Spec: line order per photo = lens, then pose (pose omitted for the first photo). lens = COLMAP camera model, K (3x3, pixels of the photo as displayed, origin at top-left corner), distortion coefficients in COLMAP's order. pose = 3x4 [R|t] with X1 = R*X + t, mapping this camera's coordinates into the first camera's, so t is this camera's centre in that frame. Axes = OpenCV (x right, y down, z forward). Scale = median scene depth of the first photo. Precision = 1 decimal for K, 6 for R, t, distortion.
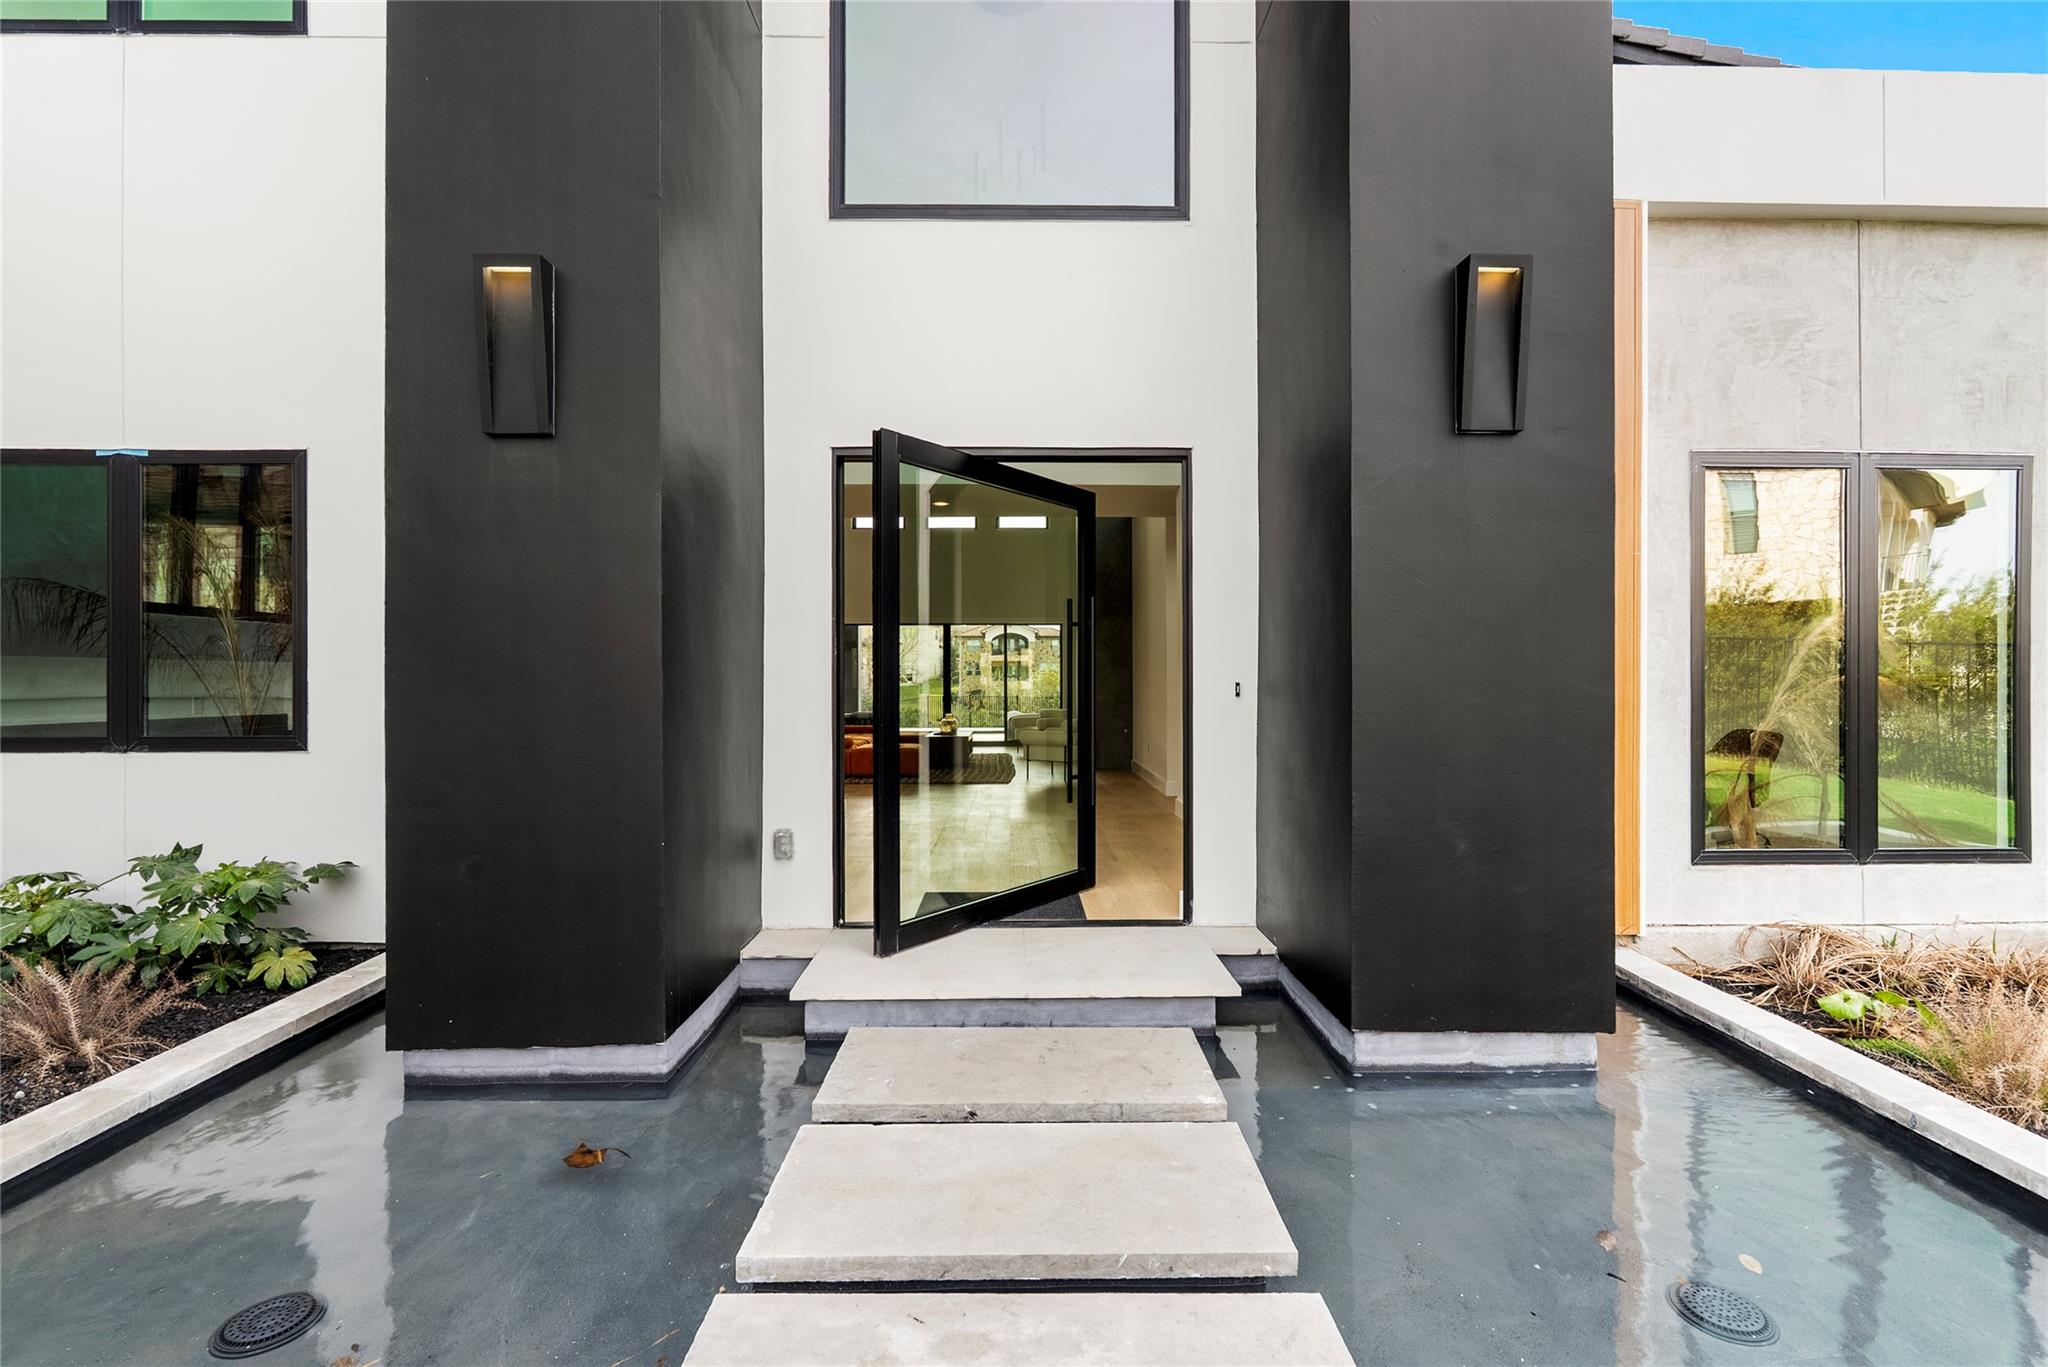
lens RADIAL K [[910.2, 0, 1022.8], [0, 910.2, 673.7], [0, 0, 1]] dist [-0.003430, 0.000324]
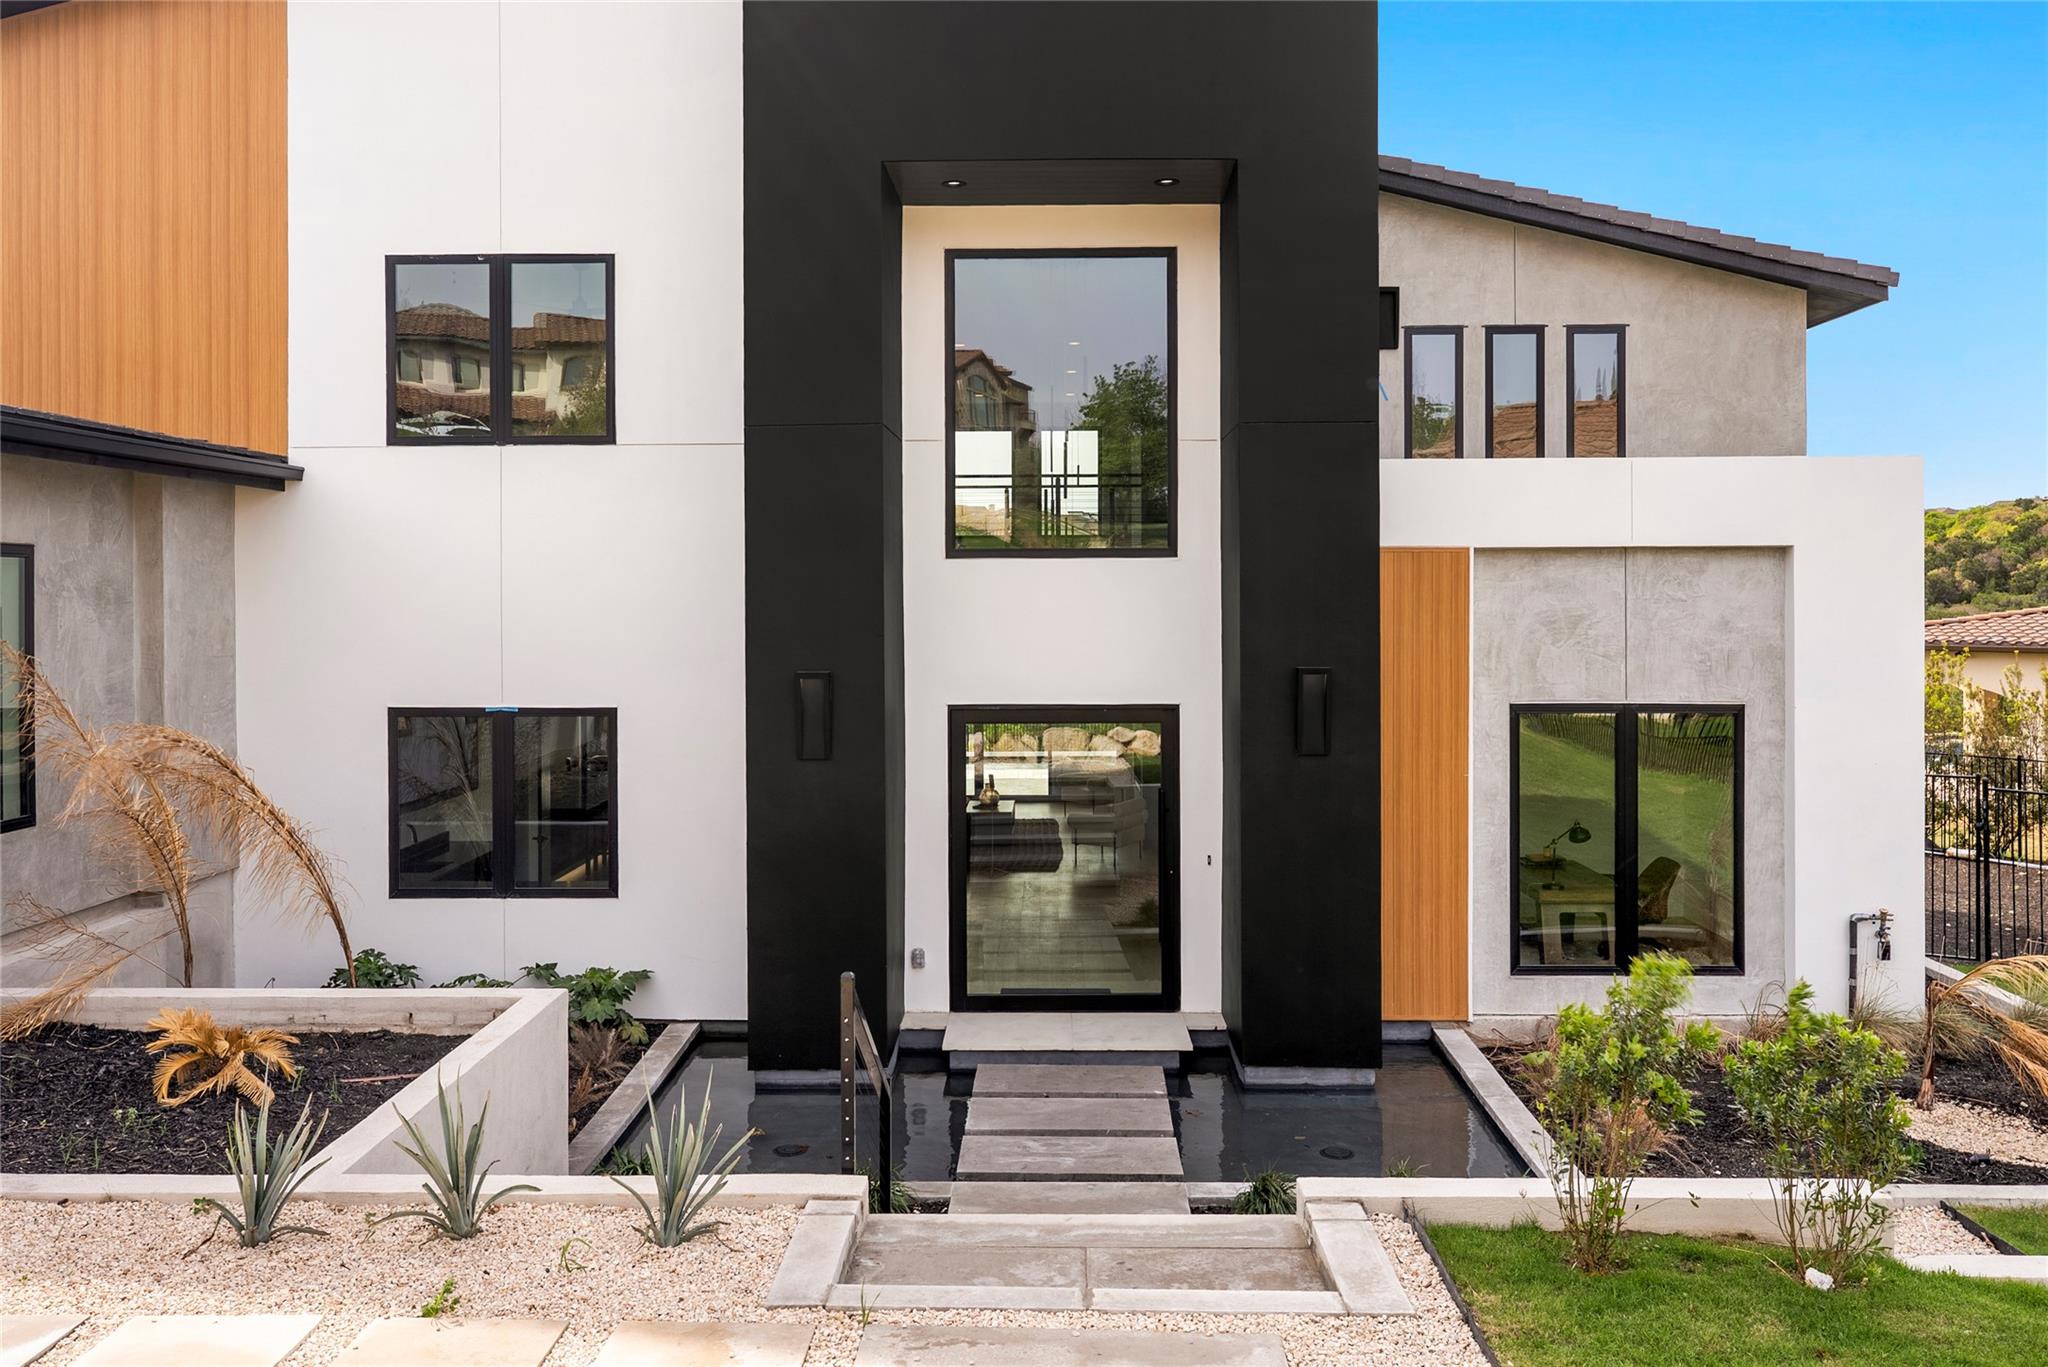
lens RADIAL K [[1573.4, 0, 1003.4], [0, 1573.4, 607.2], [0, 0, 1]] dist [-0.008094, 0.002285]
pose [[0.999095, -0.003803, -0.042358, 0.001543], [0.004239, 0.999939, 0.010199, -0.443215], [0.042317, -0.010369, 0.999050, -1.686973]]
